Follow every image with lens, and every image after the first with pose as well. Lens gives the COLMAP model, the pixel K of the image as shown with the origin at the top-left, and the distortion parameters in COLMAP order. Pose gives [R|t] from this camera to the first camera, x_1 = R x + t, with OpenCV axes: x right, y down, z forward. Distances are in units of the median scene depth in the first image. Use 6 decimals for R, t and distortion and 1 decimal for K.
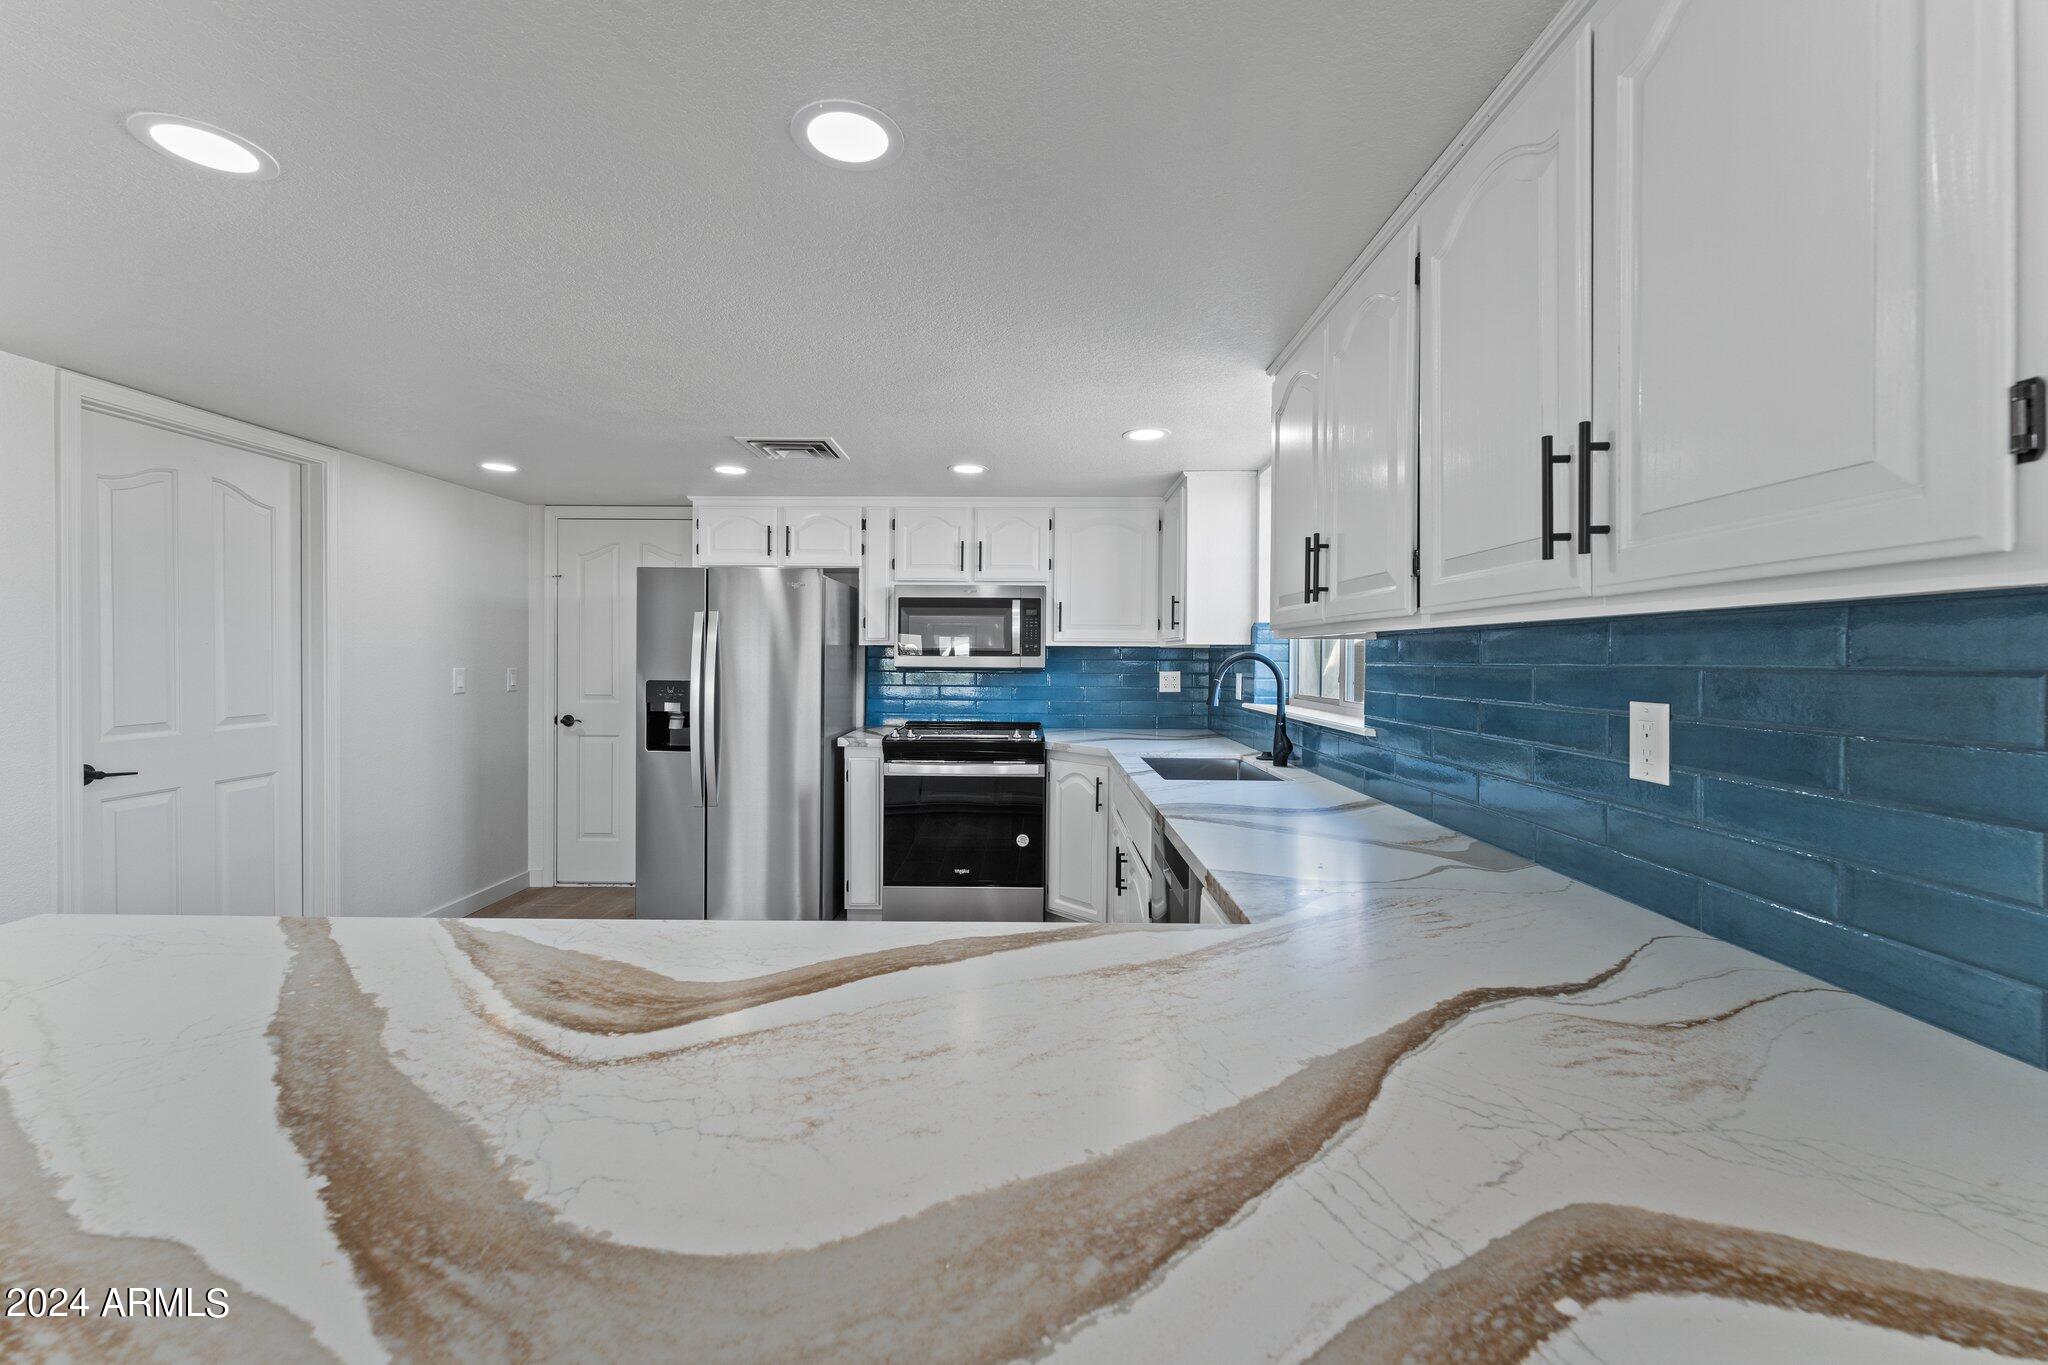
lens RADIAL K [[819.5, 0, 1024.2], [0, 819.5, 660.6], [0, 0, 1]] dist [0.000599, 0.000030]
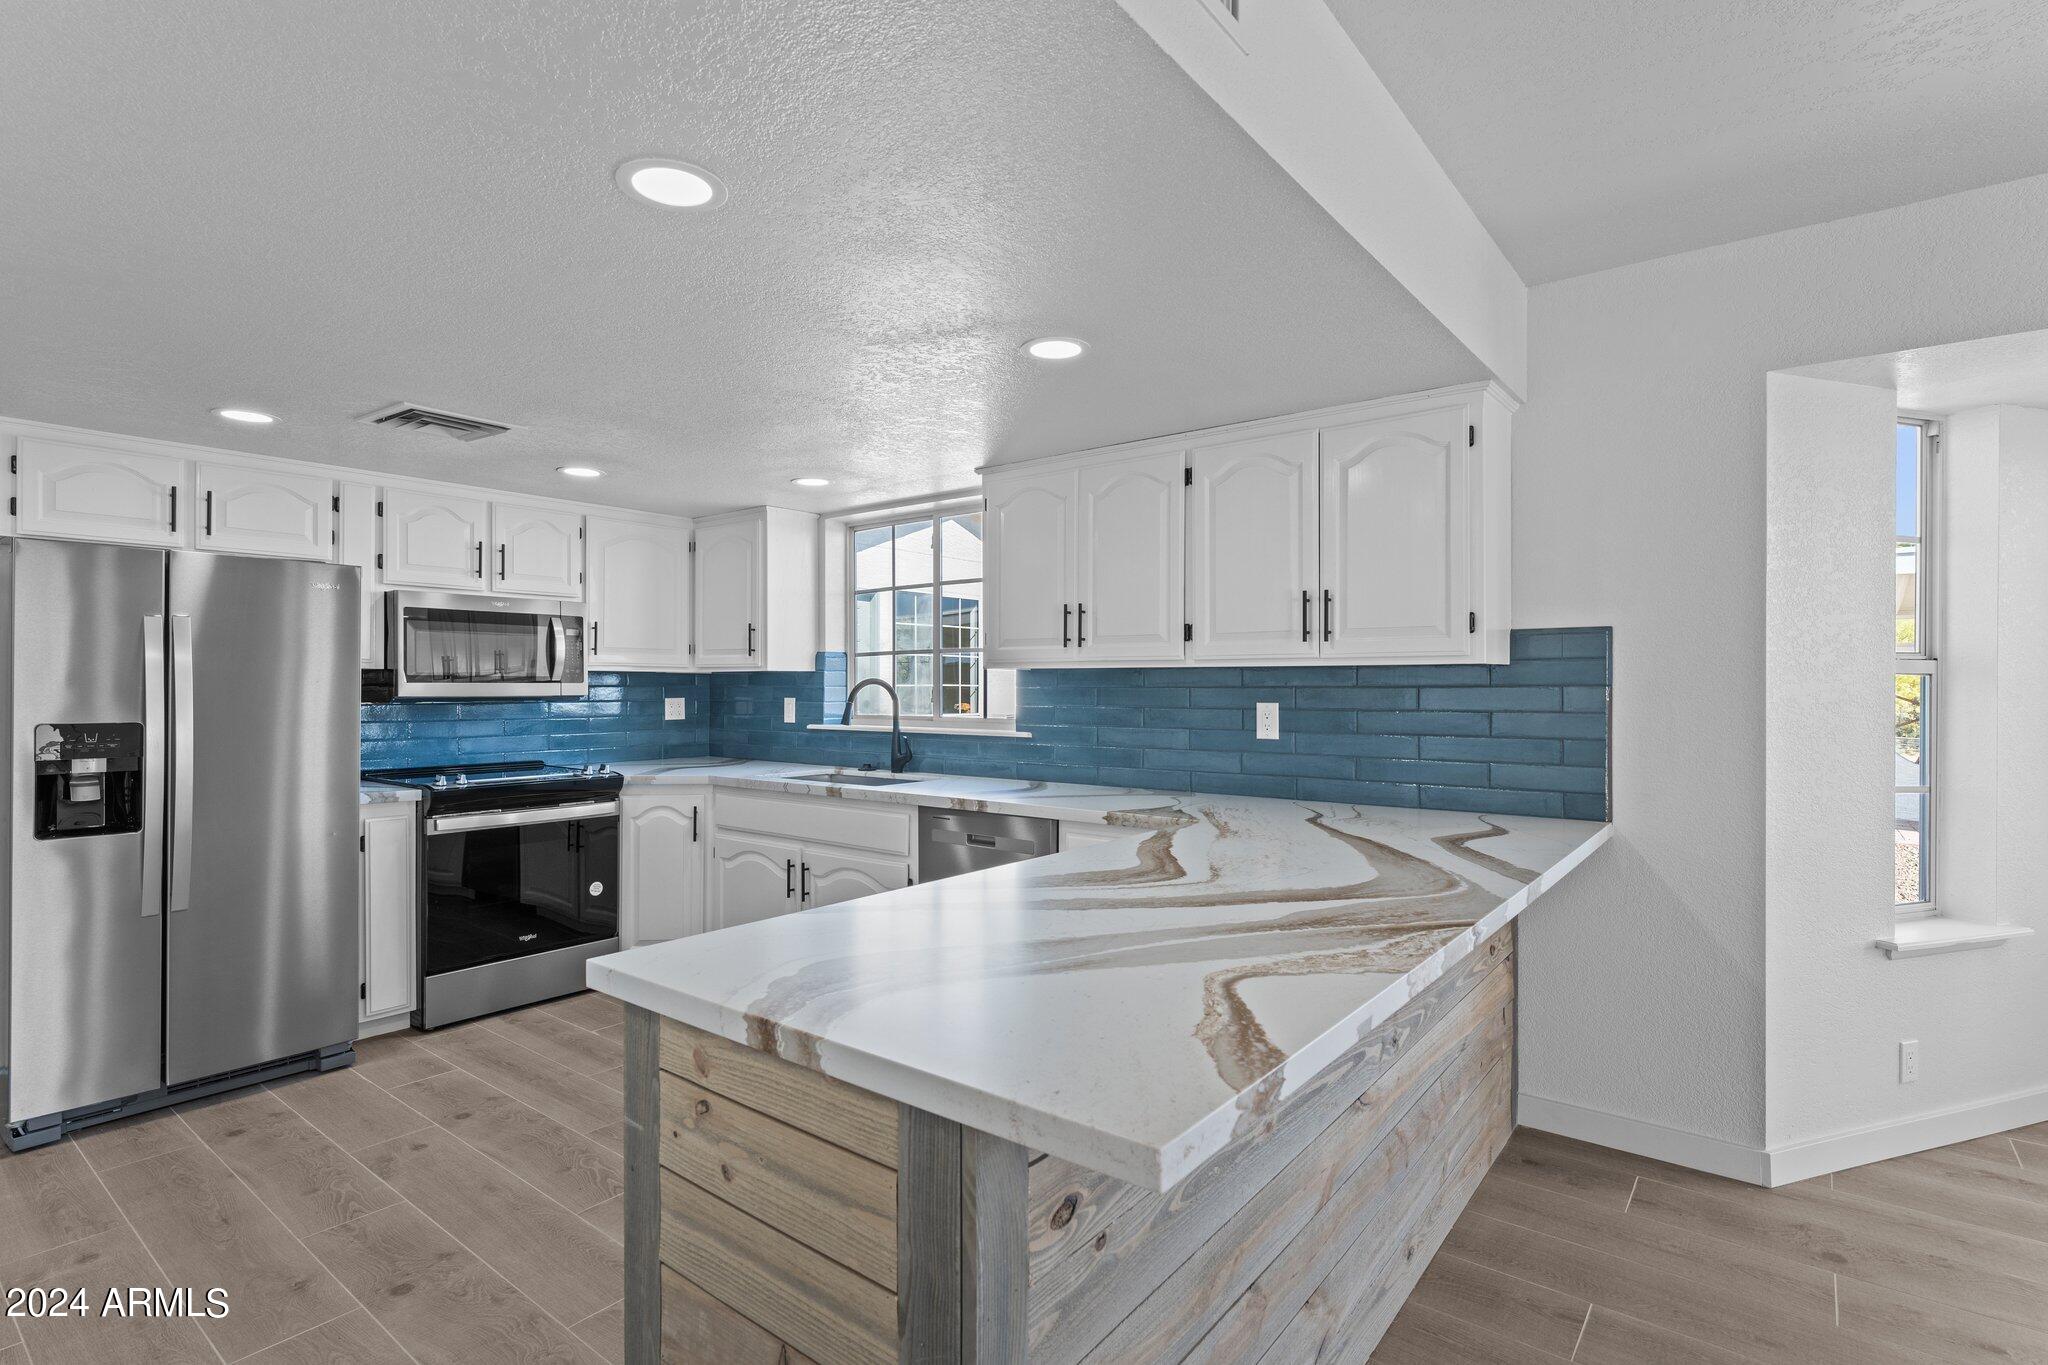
lens RADIAL K [[994.9, 0, 1024.0], [0, 994.9, 682.5], [0, 0, 1]] dist [-0.002478, -0.000374]
pose [[0.612385, -0.004340, 0.790548, -0.600058], [0.006977, 0.999976, 0.000085, -0.002454], [-0.790529, 0.005464, 0.612400, -0.035674]]
